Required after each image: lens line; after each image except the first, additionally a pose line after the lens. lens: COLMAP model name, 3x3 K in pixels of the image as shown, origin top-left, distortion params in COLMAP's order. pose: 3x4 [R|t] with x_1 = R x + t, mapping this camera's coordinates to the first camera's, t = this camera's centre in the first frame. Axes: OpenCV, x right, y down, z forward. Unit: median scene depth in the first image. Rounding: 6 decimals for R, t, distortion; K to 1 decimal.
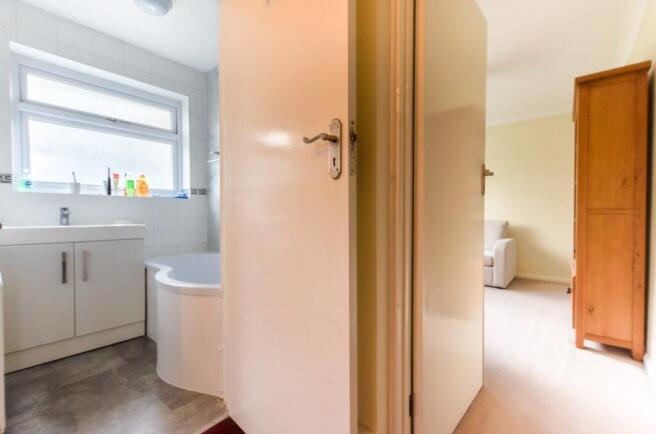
lens RADIAL K [[286.9, 0, 333.8], [0, 286.9, 219.1], [0, 0, 1]] dist [-0.000139, -0.001078]
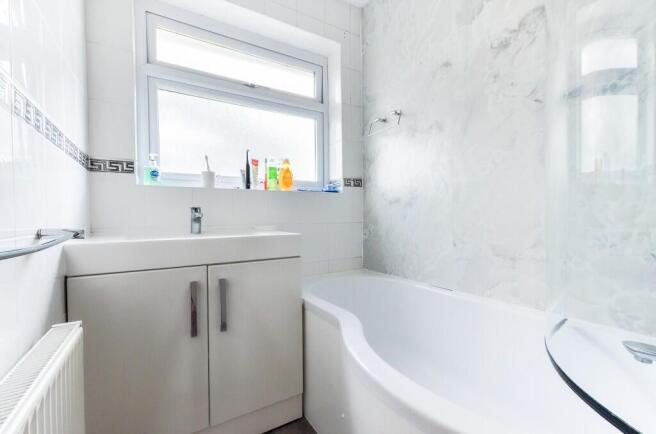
lens RADIAL K [[286.9, 0, 325.1], [0, 286.9, 217.6], [0, 0, 1]] dist [-0.000139, -0.001078]
pose [[0.941206, -0.004551, -0.337802, -0.366167], [0.003477, 0.999987, -0.003783, -0.011478], [0.337814, 0.002385, 0.941210, 0.401981]]
